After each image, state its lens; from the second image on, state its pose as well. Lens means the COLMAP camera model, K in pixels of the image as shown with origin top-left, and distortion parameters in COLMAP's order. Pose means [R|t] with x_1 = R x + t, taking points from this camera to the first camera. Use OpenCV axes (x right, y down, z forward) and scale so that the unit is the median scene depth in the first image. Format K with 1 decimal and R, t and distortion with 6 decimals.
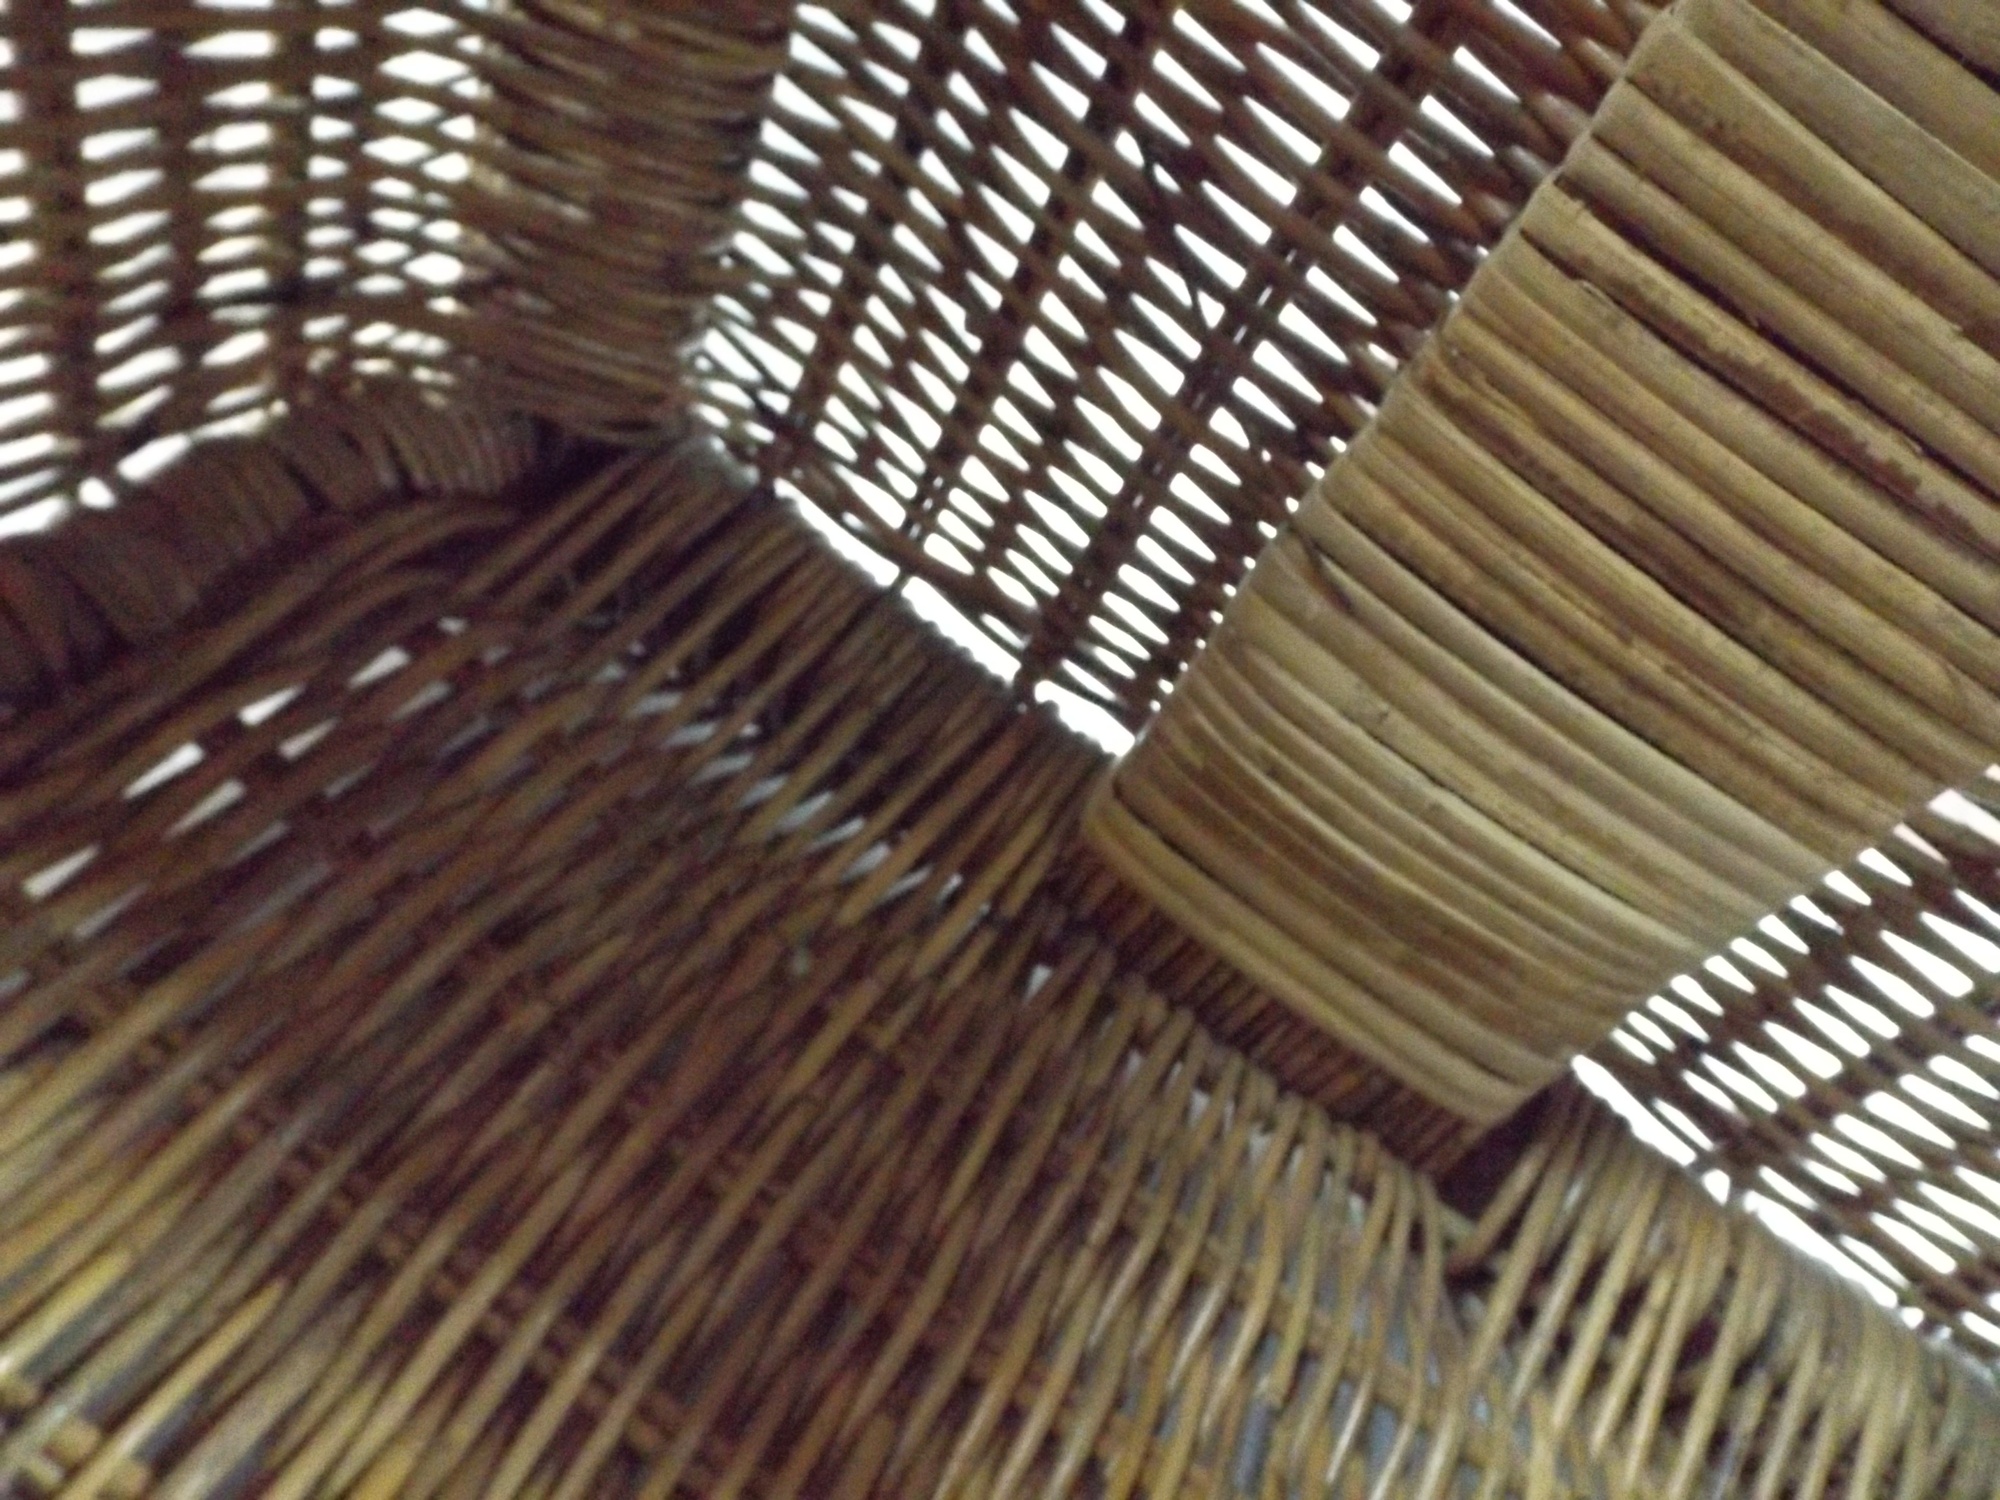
lens RADIAL K [[1437.0, 0, 990.9], [0, 1437.0, 759.6], [0, 0, 1]] dist [-0.003171, -0.006746]
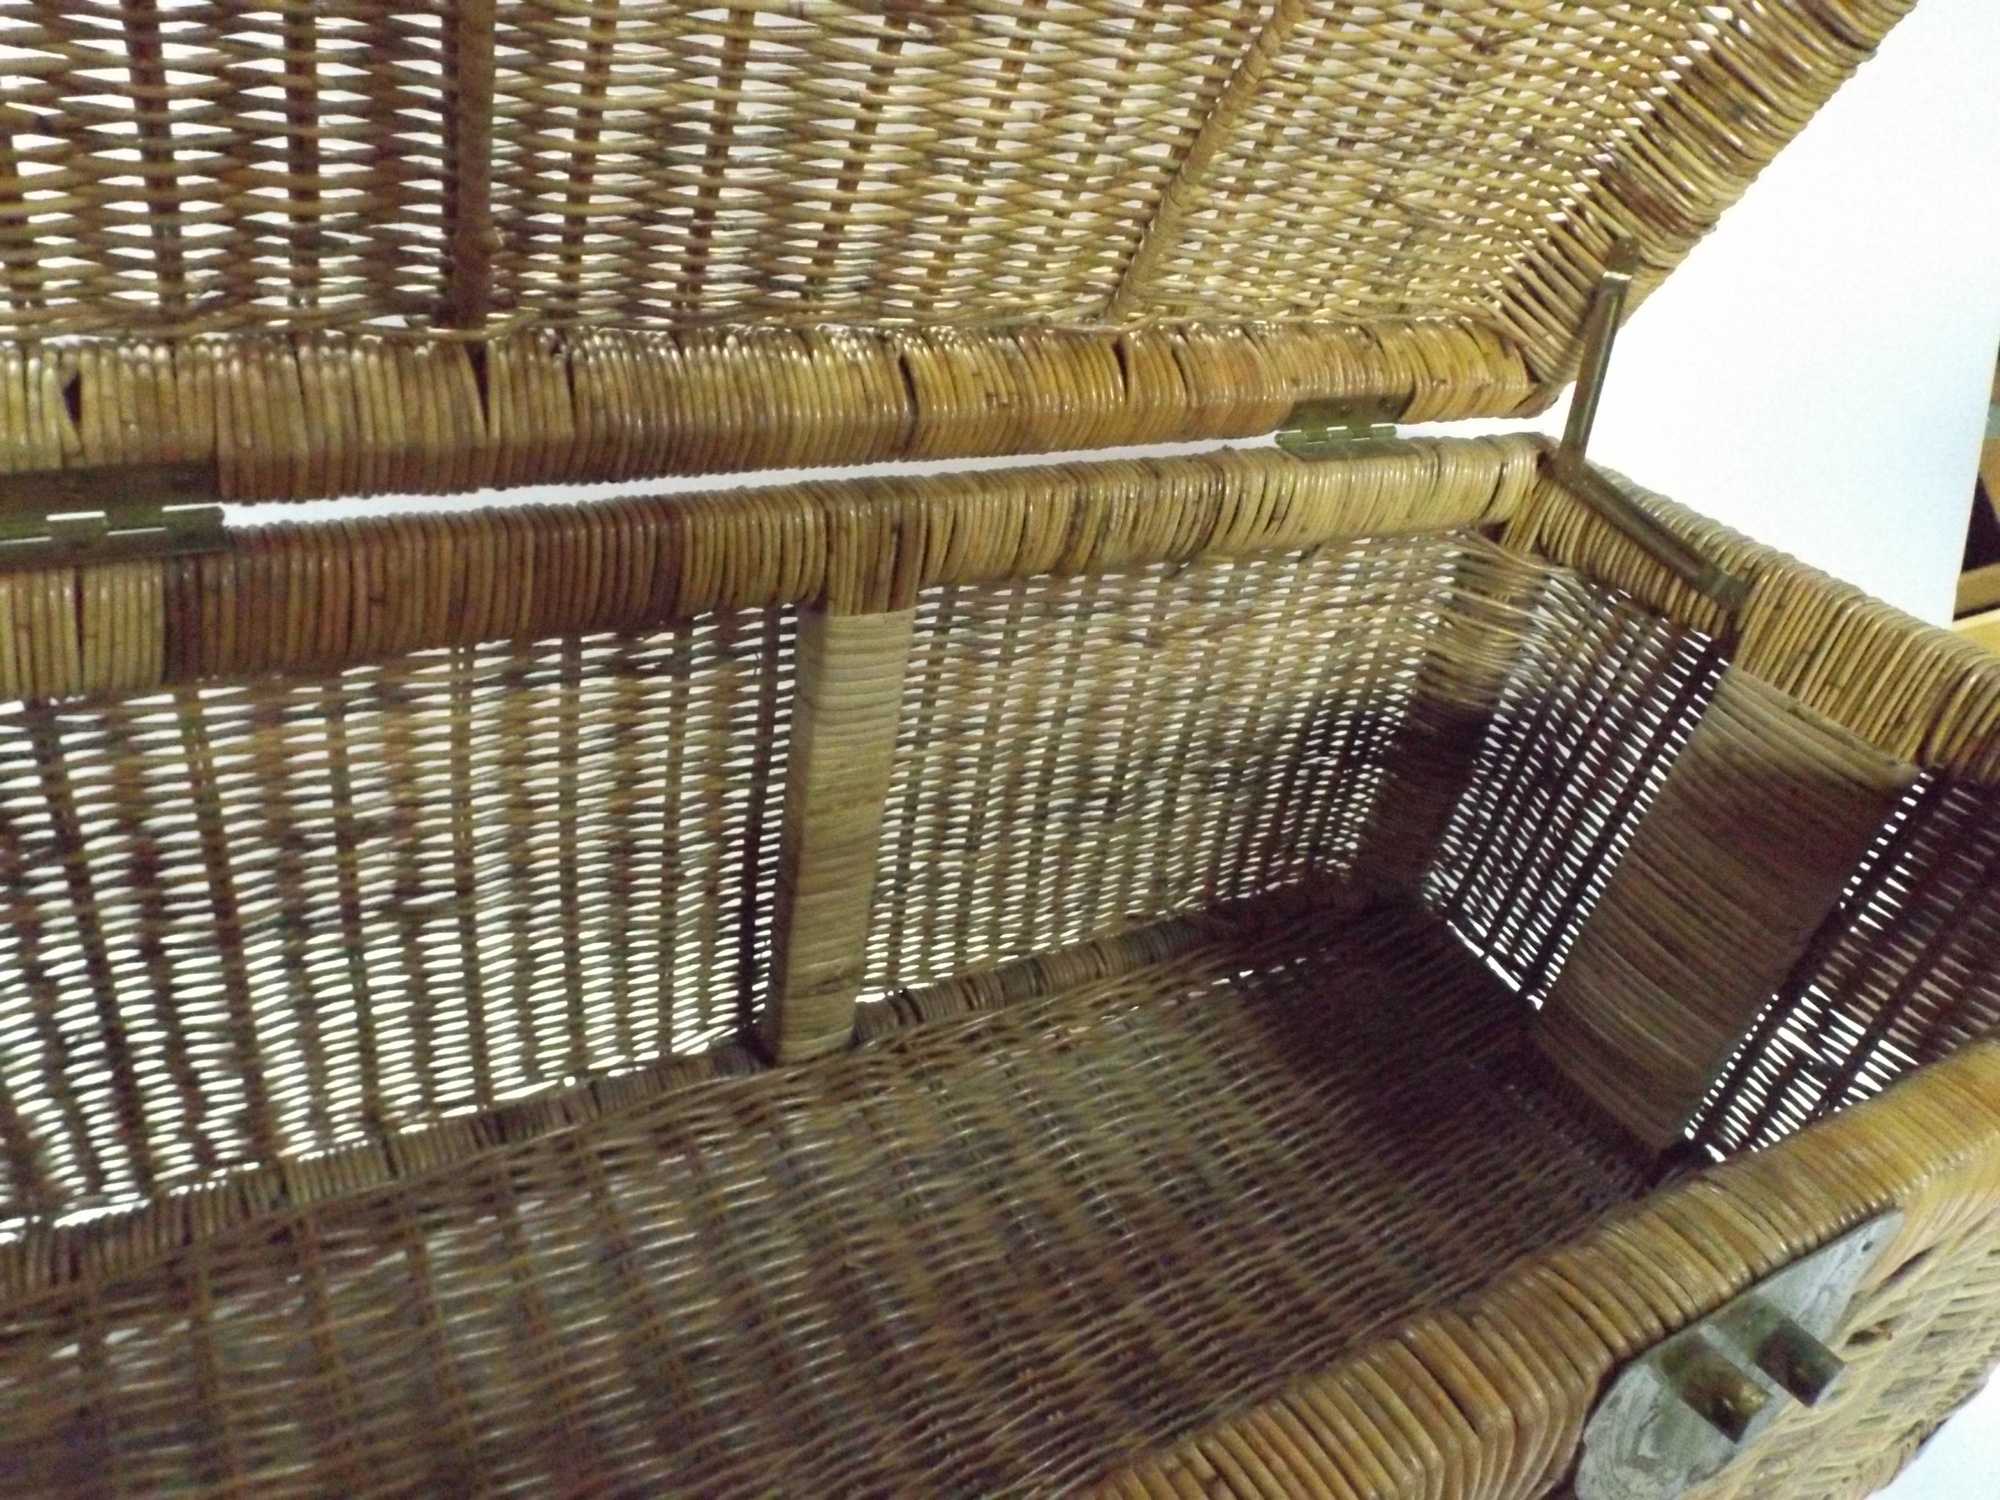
lens RADIAL K [[1437.0, 0, 990.9], [0, 1437.0, 759.6], [0, 0, 1]] dist [-0.003171, -0.006746]
pose [[0.854005, 0.046366, -0.518195, 0.645539], [-0.245757, 0.913845, -0.323250, 0.789265], [0.458562, 0.403407, 0.791823, -2.191219]]
